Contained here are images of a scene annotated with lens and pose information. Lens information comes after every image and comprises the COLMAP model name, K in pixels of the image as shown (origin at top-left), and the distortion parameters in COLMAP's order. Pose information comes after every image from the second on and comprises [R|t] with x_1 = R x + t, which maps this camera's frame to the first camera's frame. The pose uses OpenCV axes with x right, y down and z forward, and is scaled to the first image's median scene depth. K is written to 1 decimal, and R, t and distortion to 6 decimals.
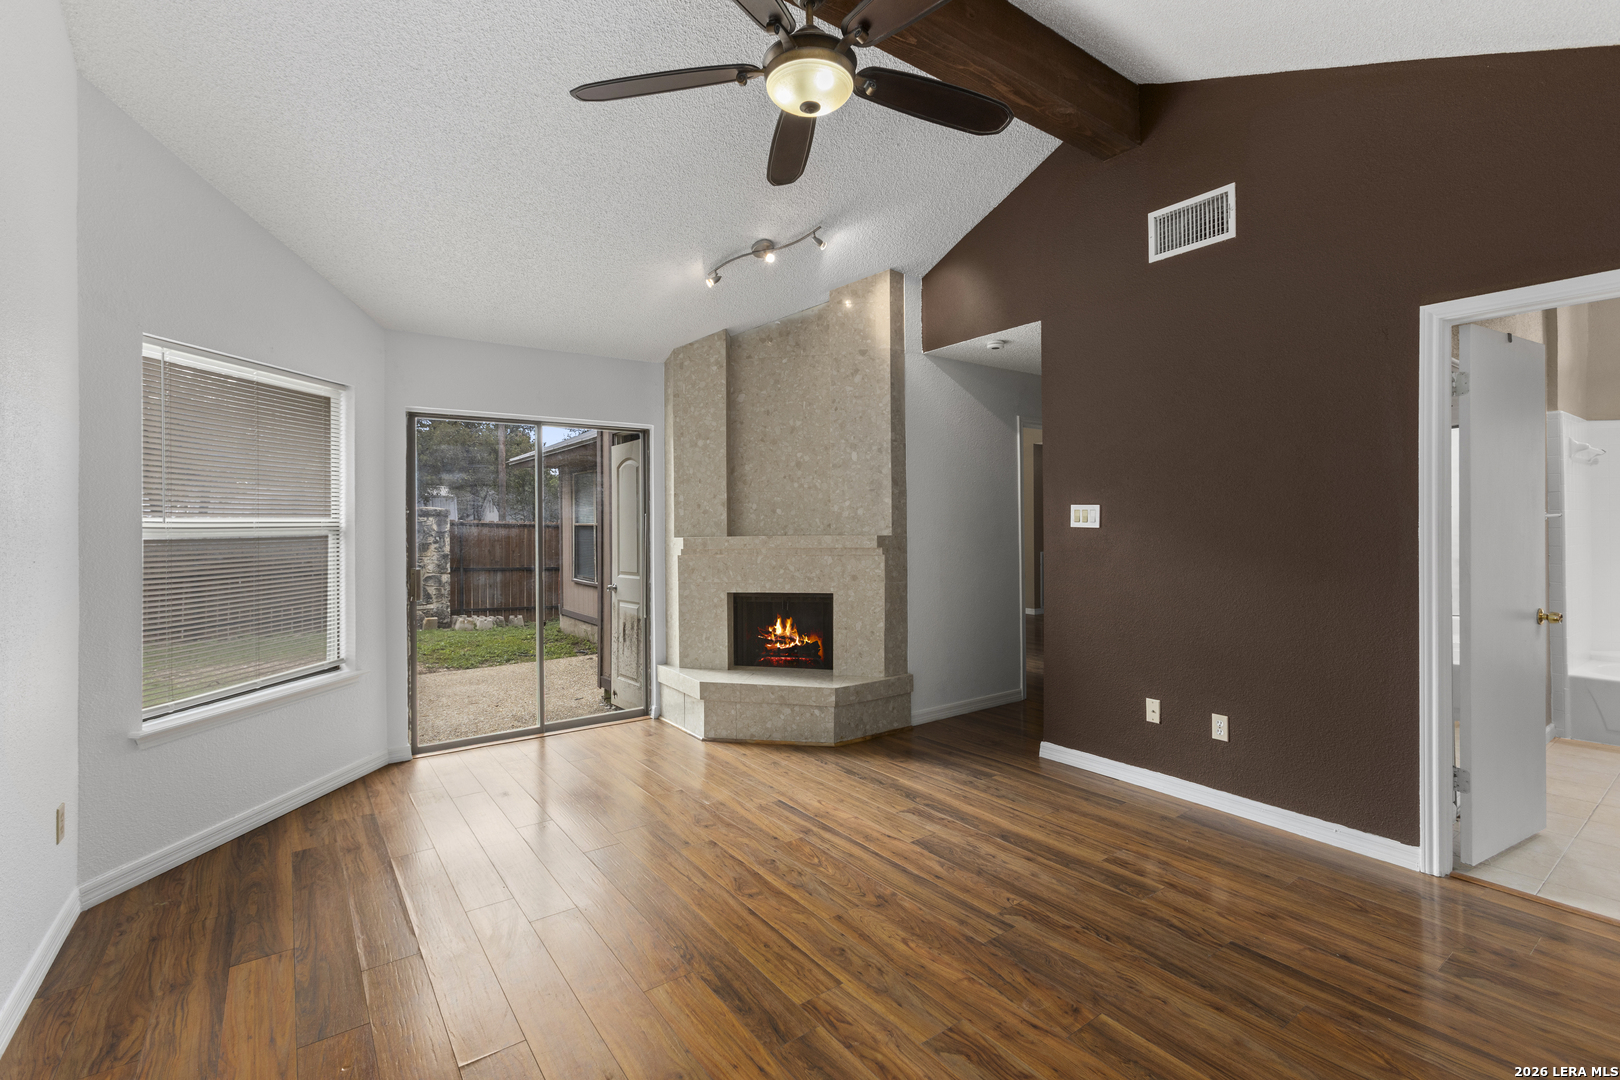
lens RADIAL K [[726.4, 0, 811.3], [0, 726.4, 523.6], [0, 0, 1]] dist [0.001475, 0.001602]
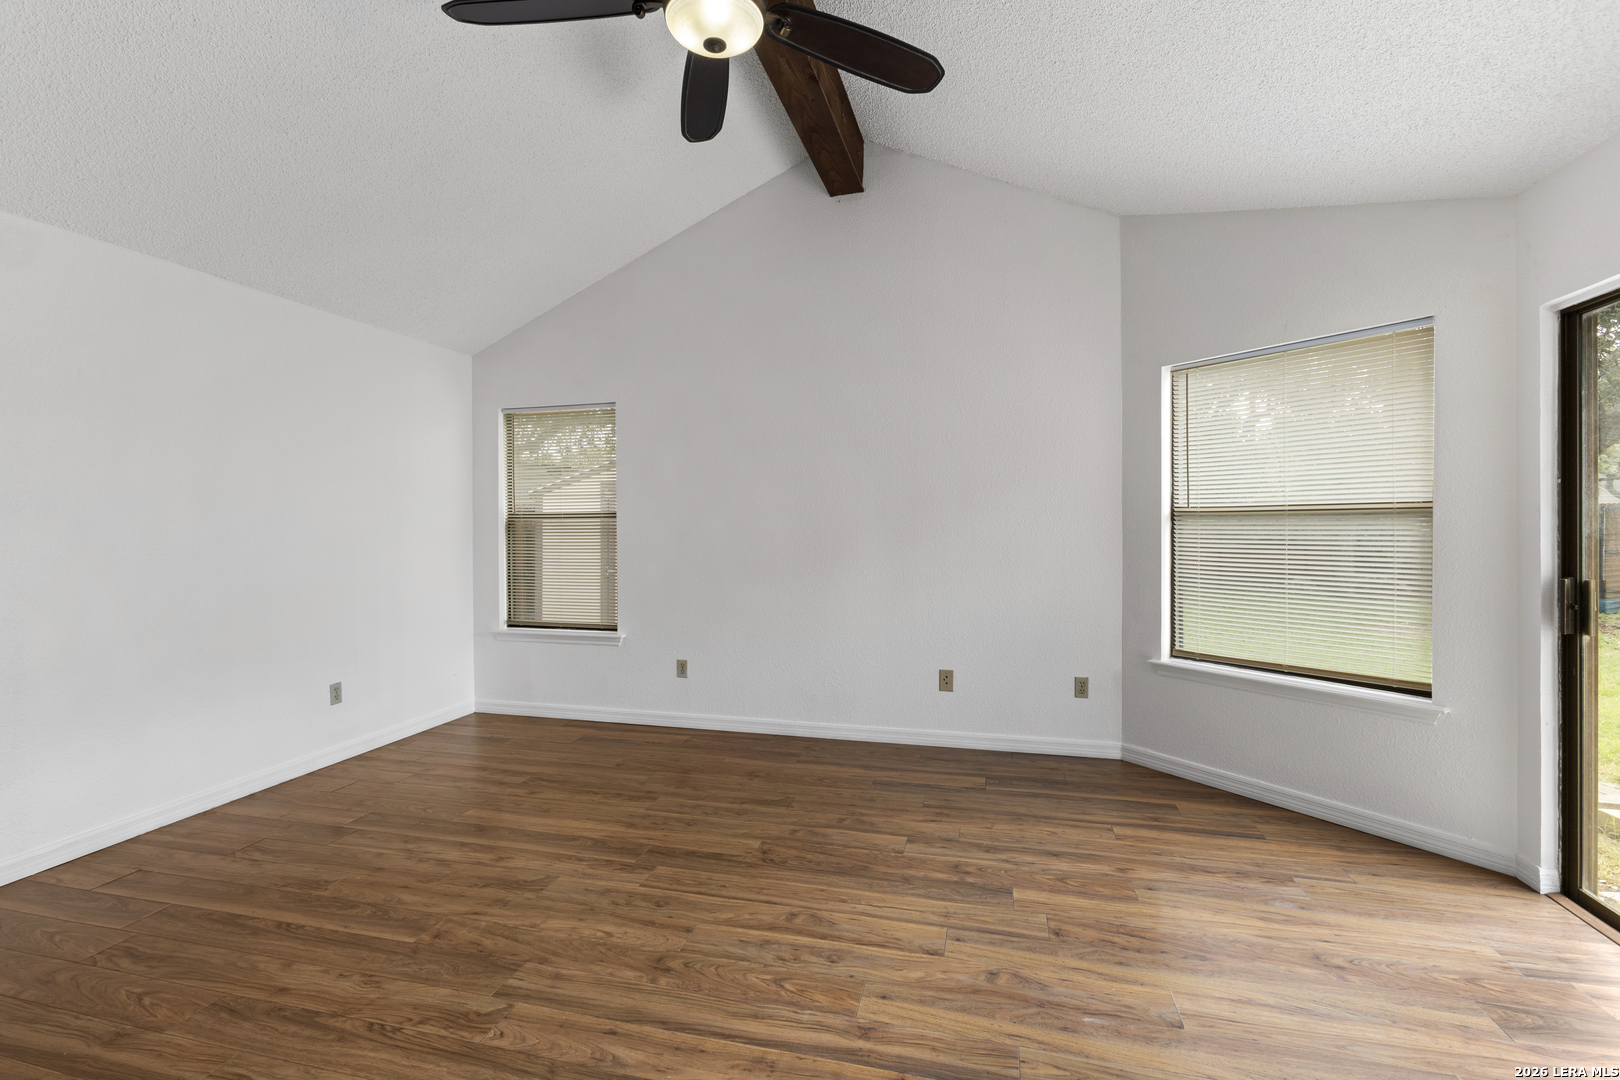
lens RADIAL K [[726.4, 0, 811.3], [0, 726.4, 523.6], [0, 0, 1]] dist [0.001475, 0.001602]
pose [[-0.772279, 0.011306, -0.635183, 0.515952], [0.013286, 0.999910, 0.001645, 0.015551], [0.635145, -0.007169, -0.772360, 1.861856]]
